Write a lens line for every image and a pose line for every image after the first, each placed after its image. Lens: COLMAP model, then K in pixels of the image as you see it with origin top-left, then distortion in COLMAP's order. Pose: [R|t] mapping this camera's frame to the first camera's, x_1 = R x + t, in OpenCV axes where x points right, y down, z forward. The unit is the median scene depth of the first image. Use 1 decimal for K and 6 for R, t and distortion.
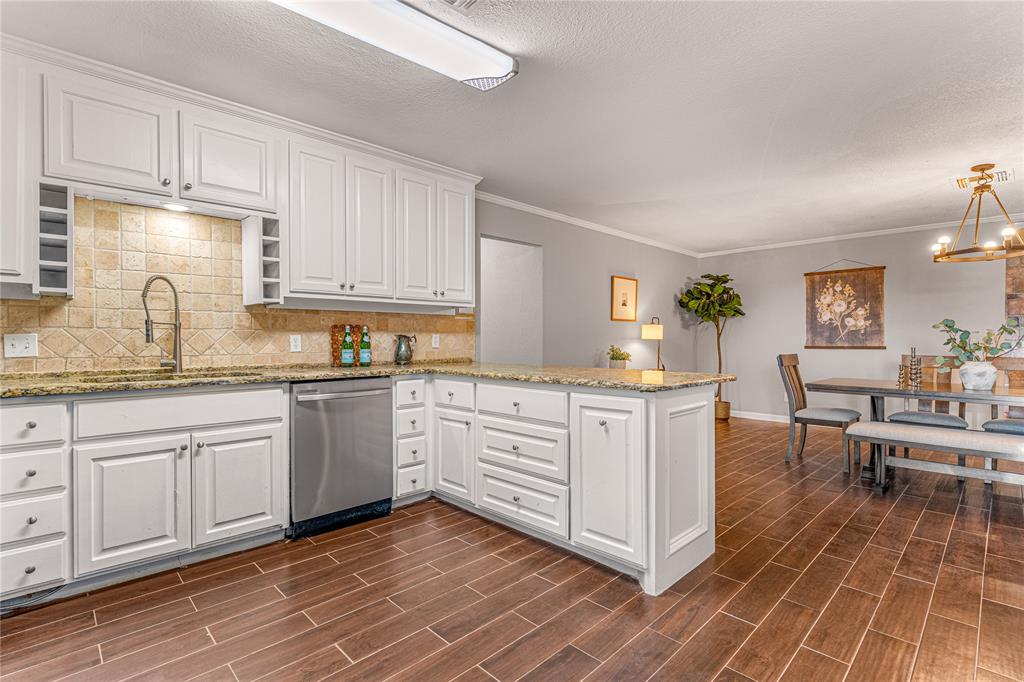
lens RADIAL K [[481.4, 0, 512.0], [0, 481.4, 341.0], [0, 0, 1]] dist [0.001220, -0.000244]
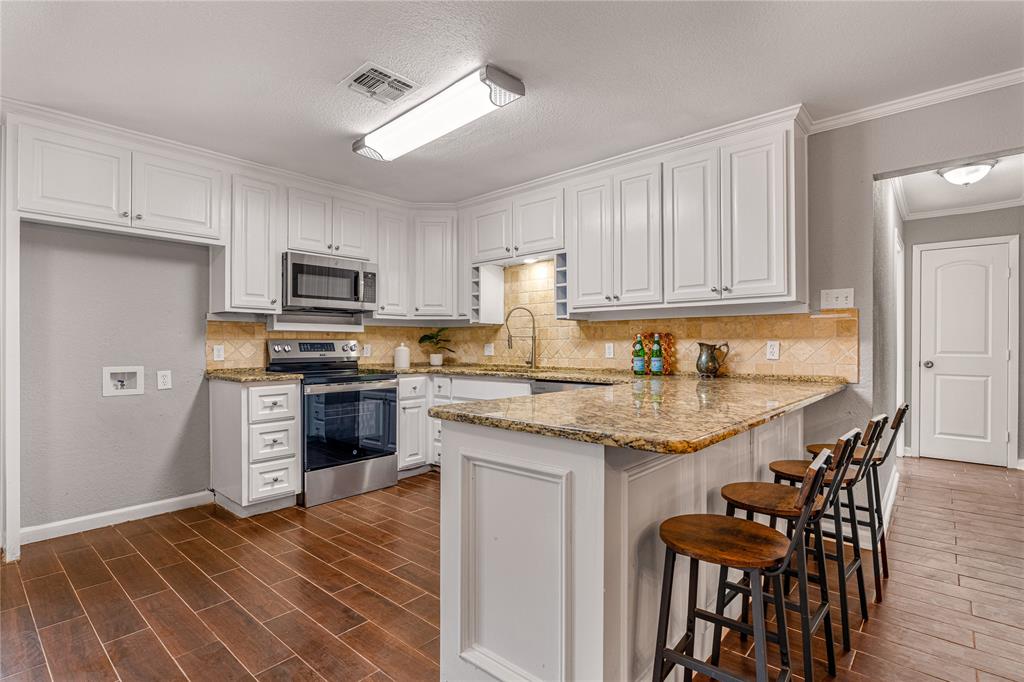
lens RADIAL K [[489.2, 0, 517.5], [0, 489.2, 344.9], [0, 0, 1]] dist [-0.003737, -0.000645]
pose [[0.085517, 0.000578, -0.996337, 0.768618], [-0.004994, 0.999988, 0.000151, -0.008544], [0.996324, 0.004962, 0.085519, 0.746391]]
